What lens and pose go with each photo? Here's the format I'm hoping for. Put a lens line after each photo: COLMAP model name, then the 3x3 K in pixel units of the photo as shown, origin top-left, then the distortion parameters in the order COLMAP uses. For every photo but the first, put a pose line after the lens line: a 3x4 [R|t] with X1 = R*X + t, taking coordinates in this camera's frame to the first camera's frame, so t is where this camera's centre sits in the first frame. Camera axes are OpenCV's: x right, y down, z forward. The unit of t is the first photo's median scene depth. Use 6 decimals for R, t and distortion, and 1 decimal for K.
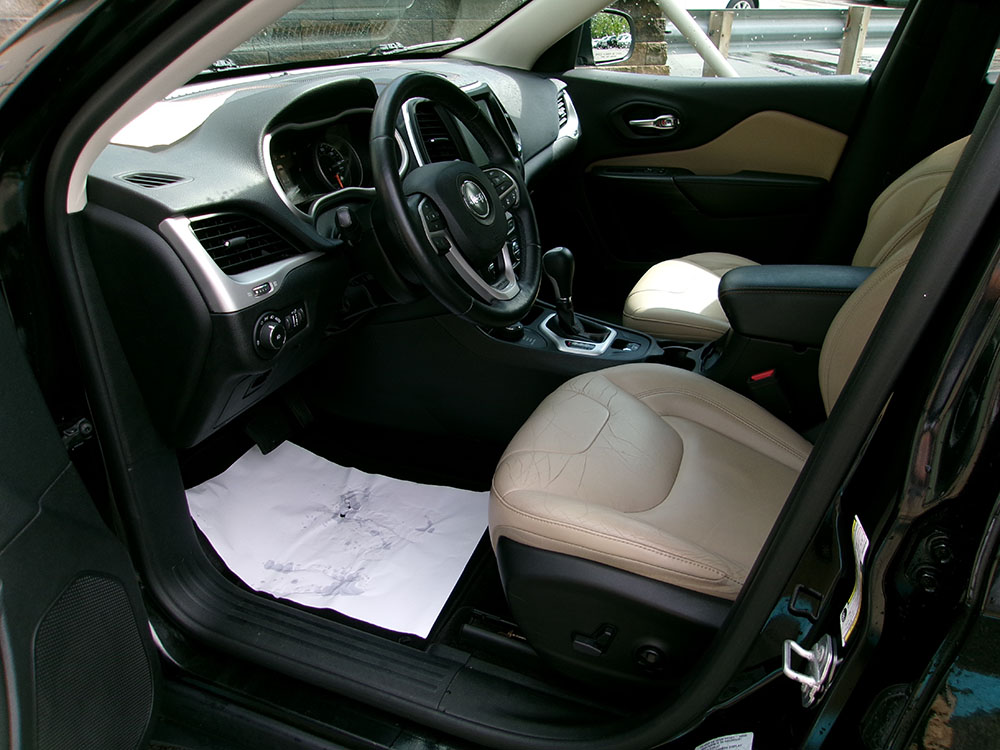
lens RADIAL K [[779.1, 0, 512.4], [0, 779.1, 374.2], [0, 0, 1]] dist [-0.056113, 0.107649]
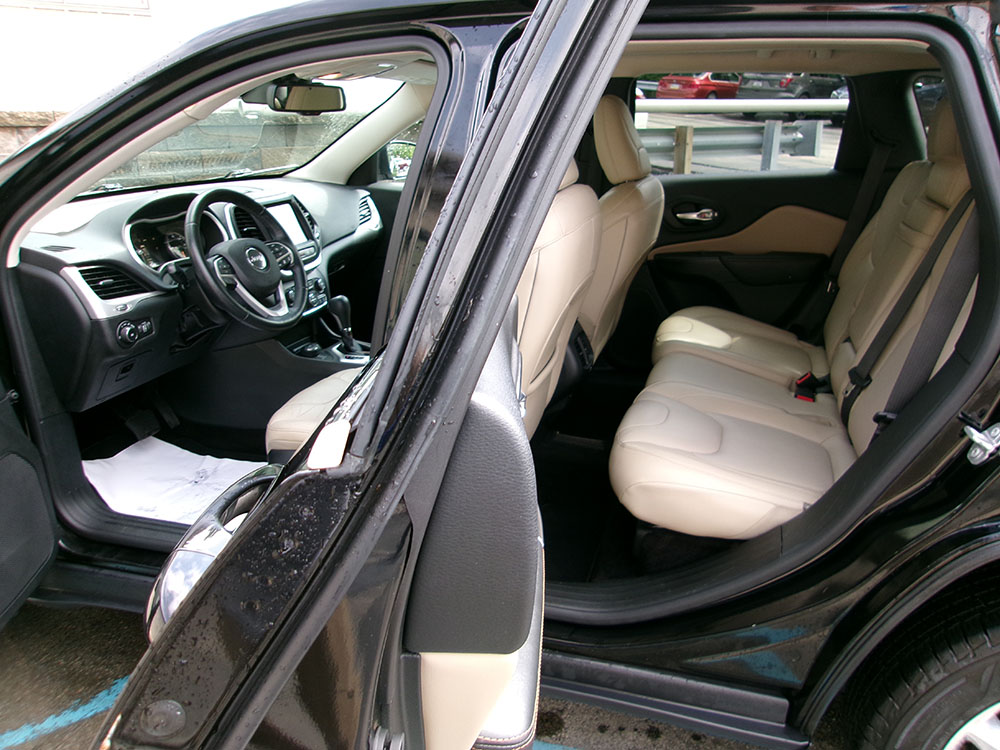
lens RADIAL K [[779.1, 0, 512.4], [0, 779.1, 374.2], [0, 0, 1]] dist [-0.056113, 0.107649]
pose [[0.995602, -0.047423, 0.080791, 0.370382], [0.057632, 0.989951, -0.129130, 0.285125], [-0.073856, 0.133219, 0.988331, -0.708581]]
